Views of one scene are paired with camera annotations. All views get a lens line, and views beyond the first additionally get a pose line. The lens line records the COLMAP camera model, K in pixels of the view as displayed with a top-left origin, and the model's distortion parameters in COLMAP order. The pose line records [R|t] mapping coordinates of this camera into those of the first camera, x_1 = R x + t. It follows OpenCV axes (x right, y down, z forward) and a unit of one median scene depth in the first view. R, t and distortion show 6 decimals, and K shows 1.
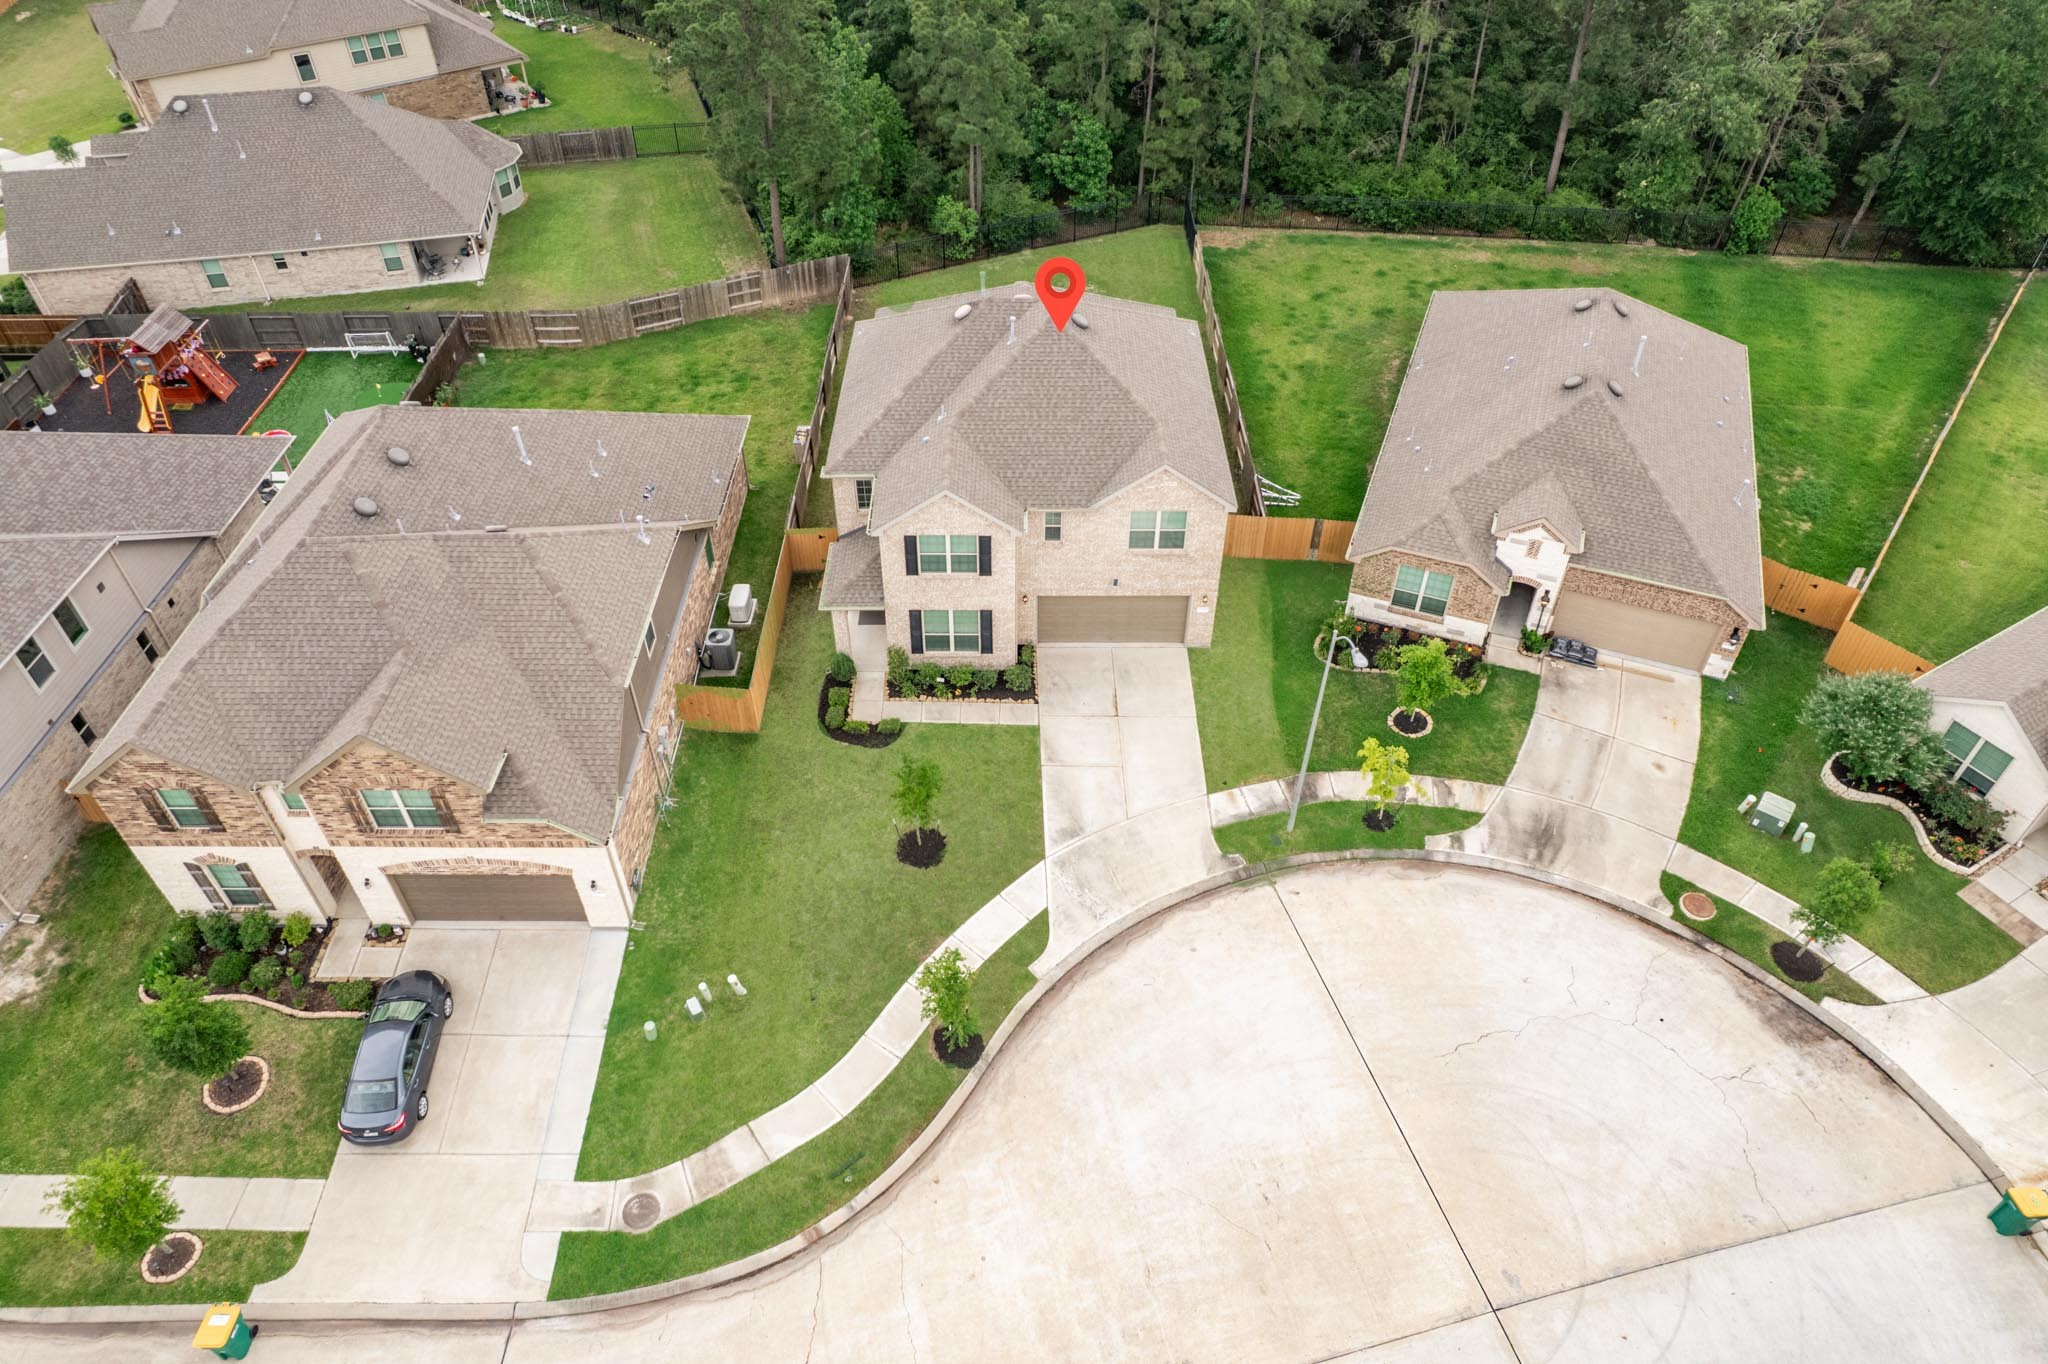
lens RADIAL K [[1306.9, 0, 1016.5], [0, 1306.9, 662.2], [0, 0, 1]] dist [-0.080689, 0.076087]
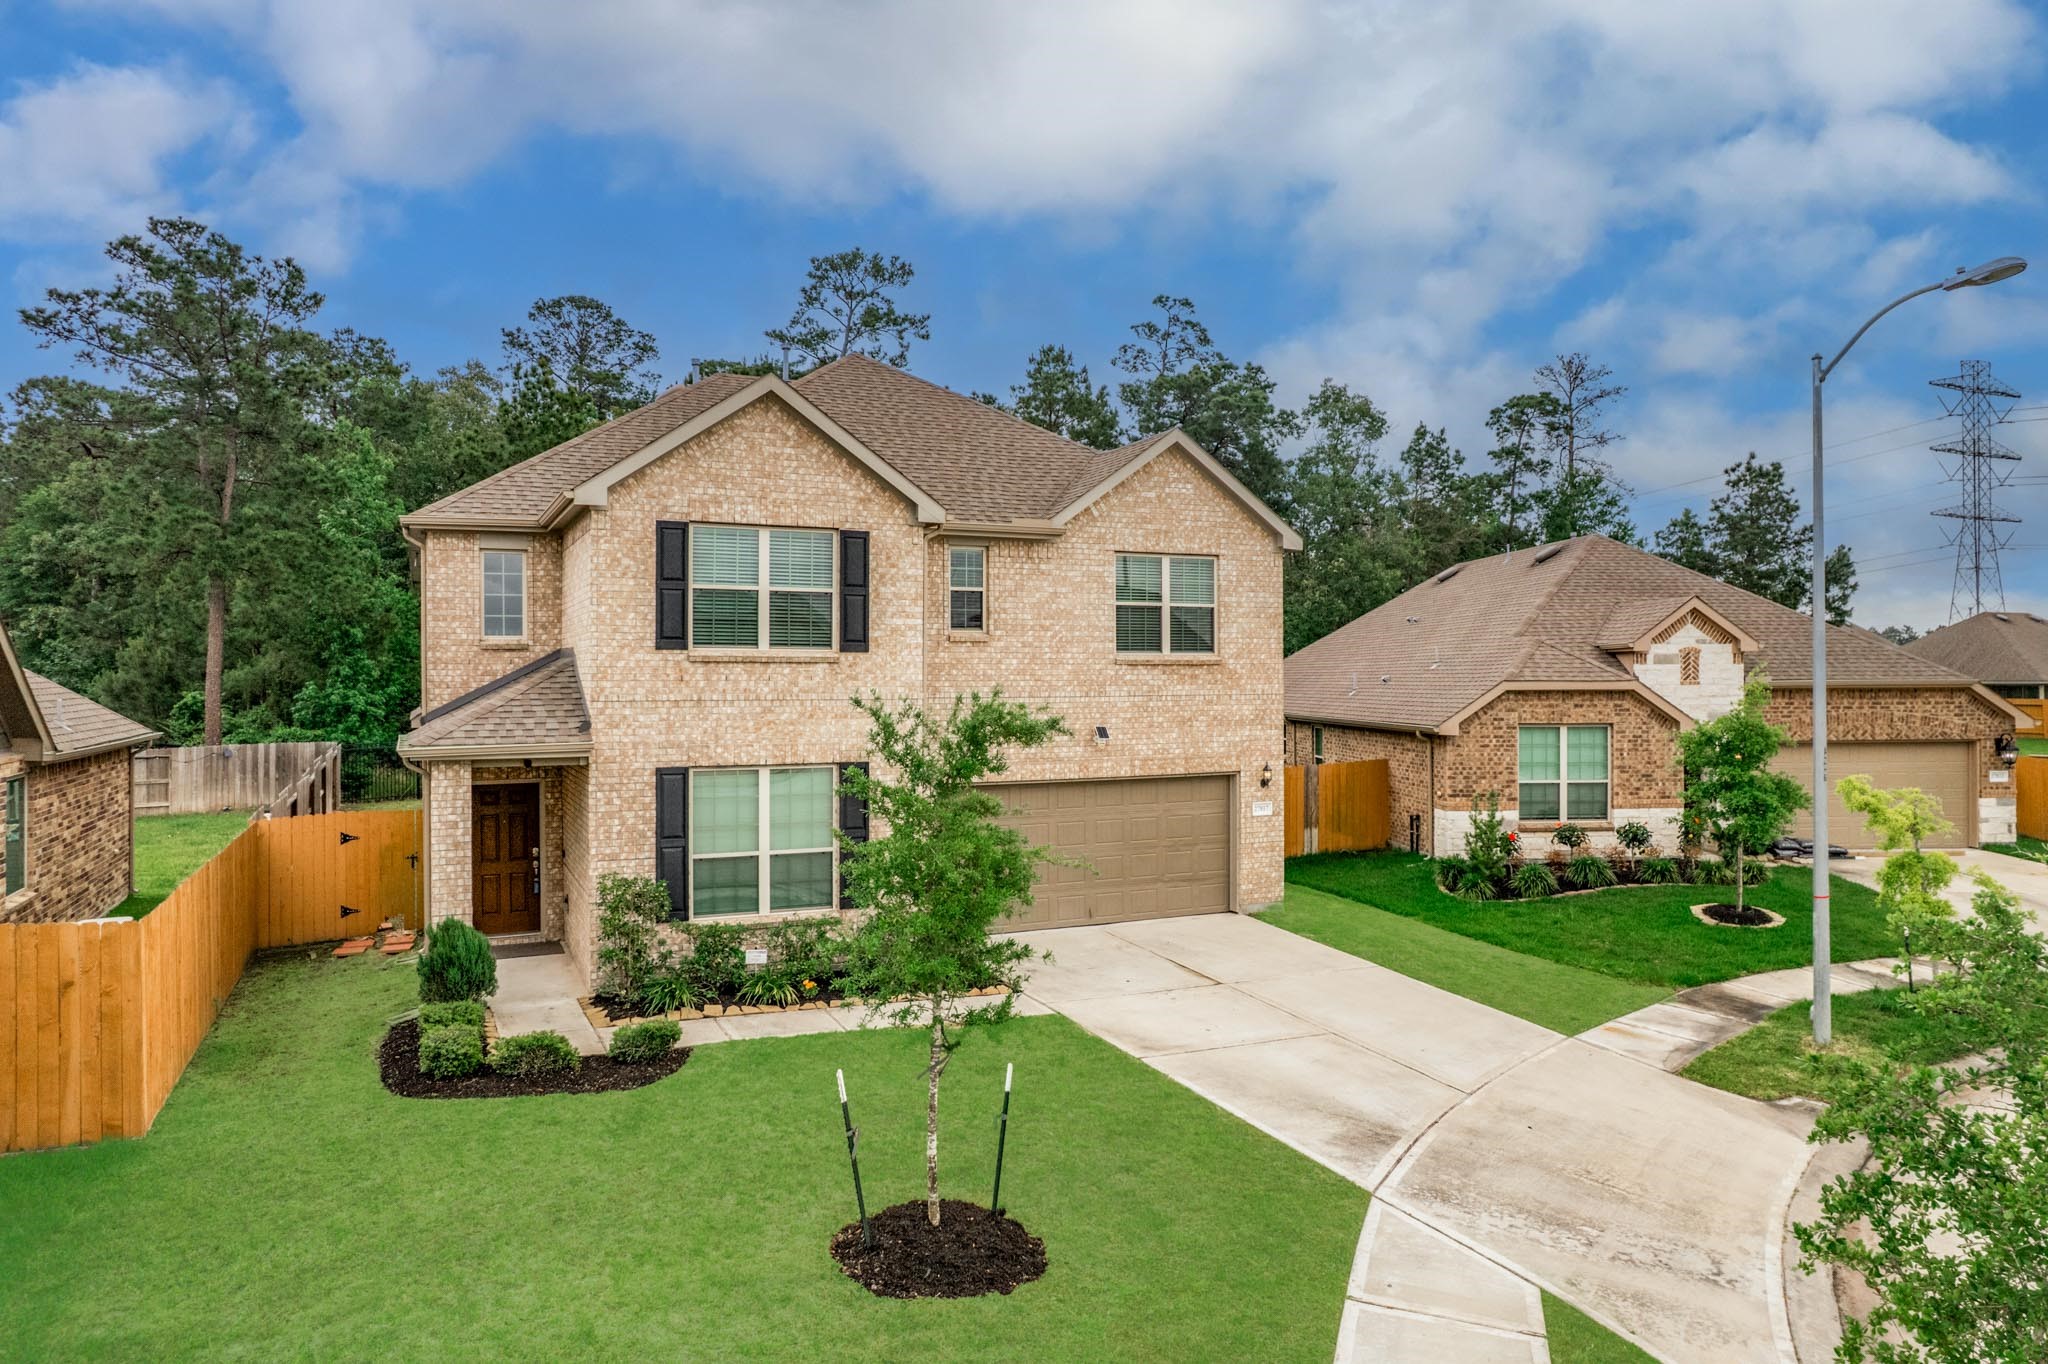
lens RADIAL K [[1306.9, 0, 1016.5], [0, 1306.9, 662.2], [0, 0, 1]] dist [-0.080689, 0.076087]
pose [[0.904461, 0.004345, 0.426534, -0.153281], [0.285419, 0.736948, -0.612735, 0.201445], [-0.316996, 0.675935, 0.665301, 0.728560]]
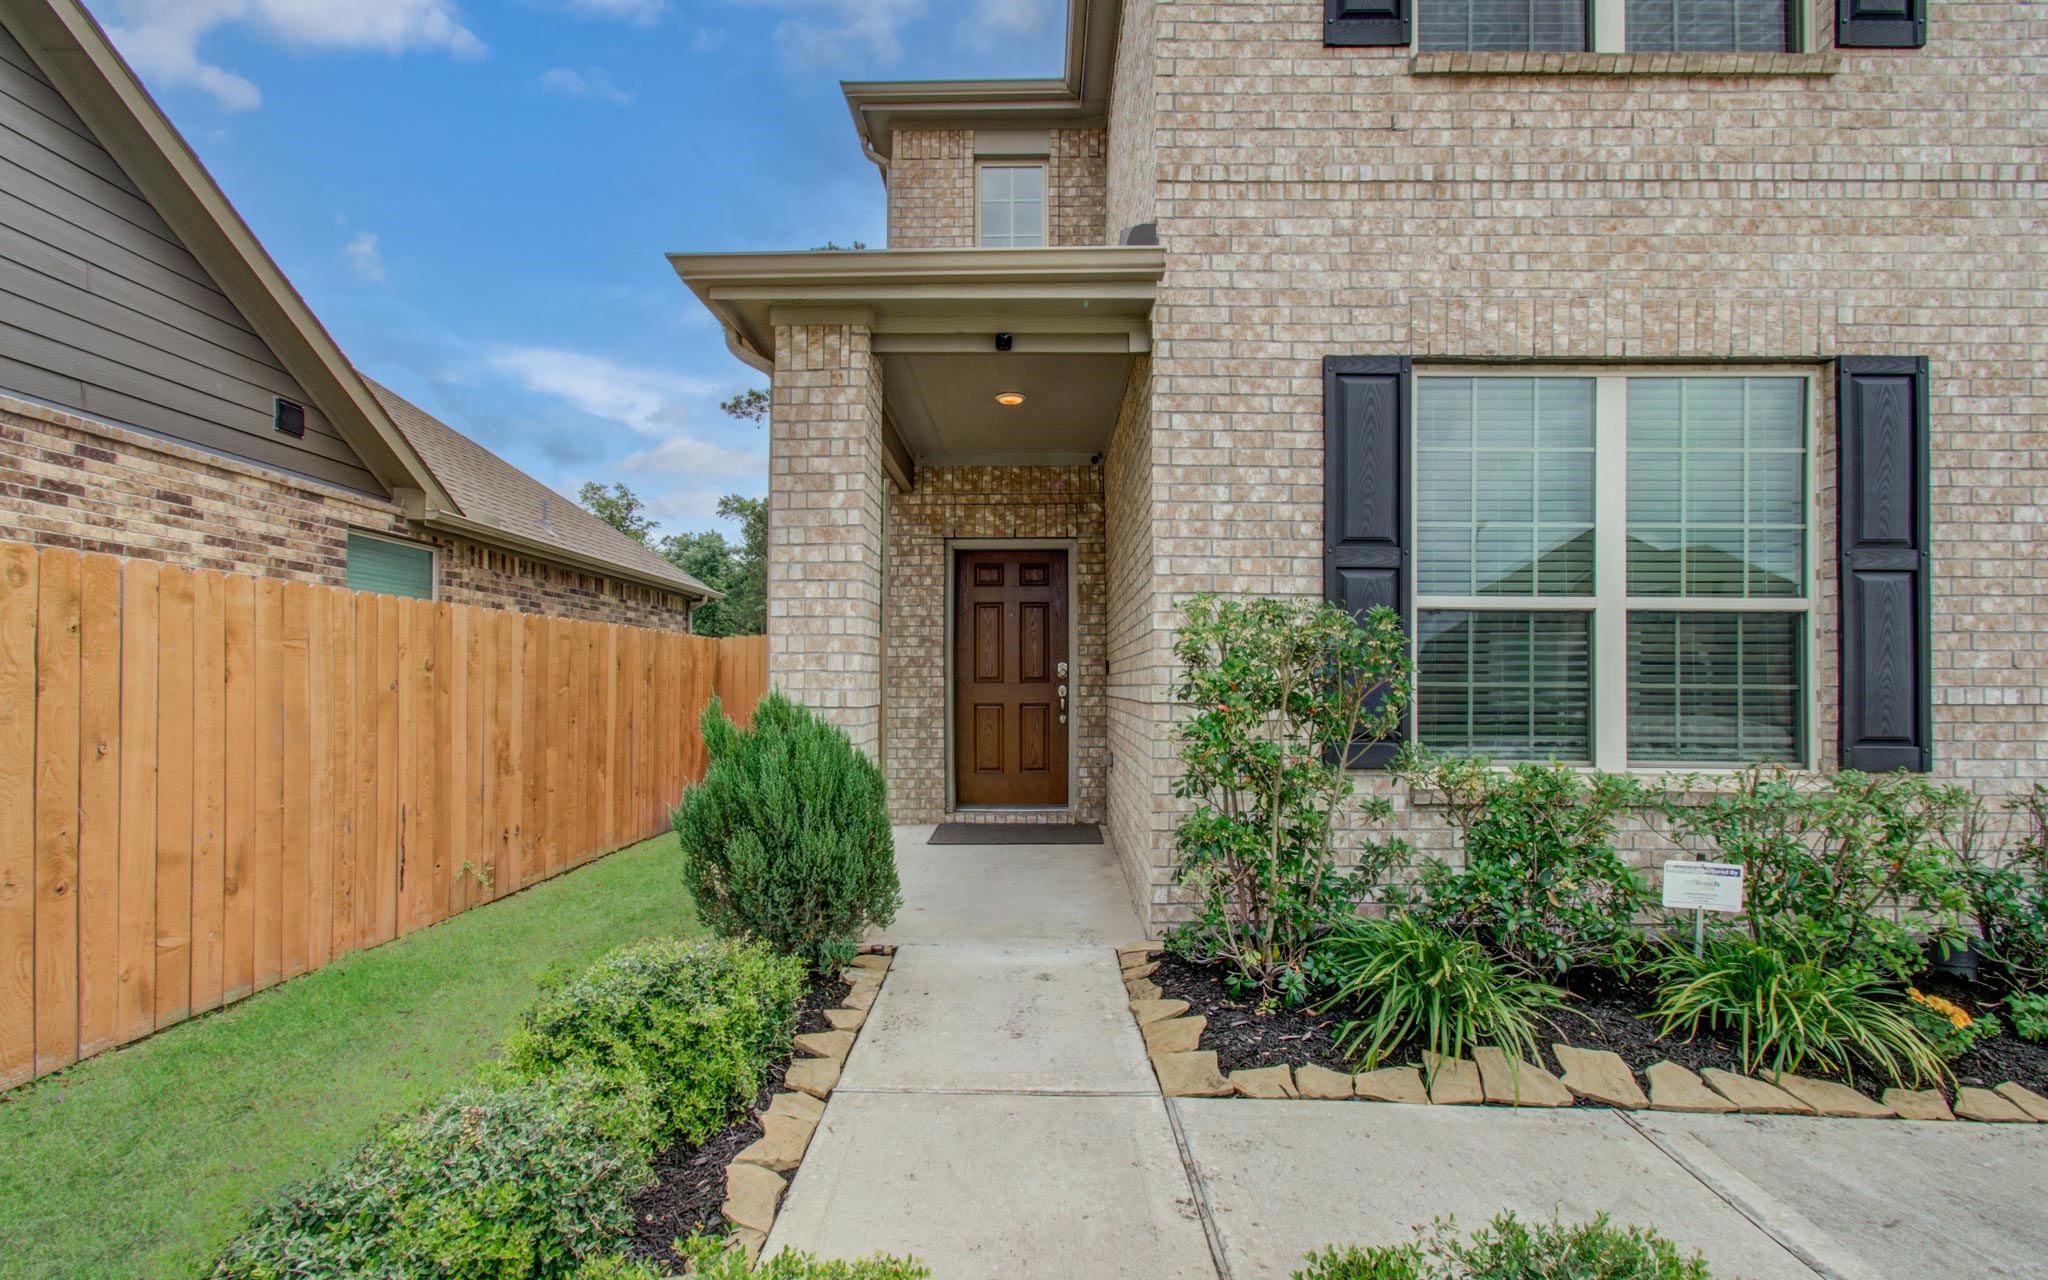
lens RADIAL K [[891.4, 0, 1031.5], [0, 891.4, 671.1], [0, 0, 1]] dist [-0.000476, 0.000176]
pose [[0.999926, 0.006768, -0.010124, -0.117169], [-0.011848, 0.732949, -0.680180, 0.052234], [0.002817, 0.680250, 0.732975, 0.990286]]
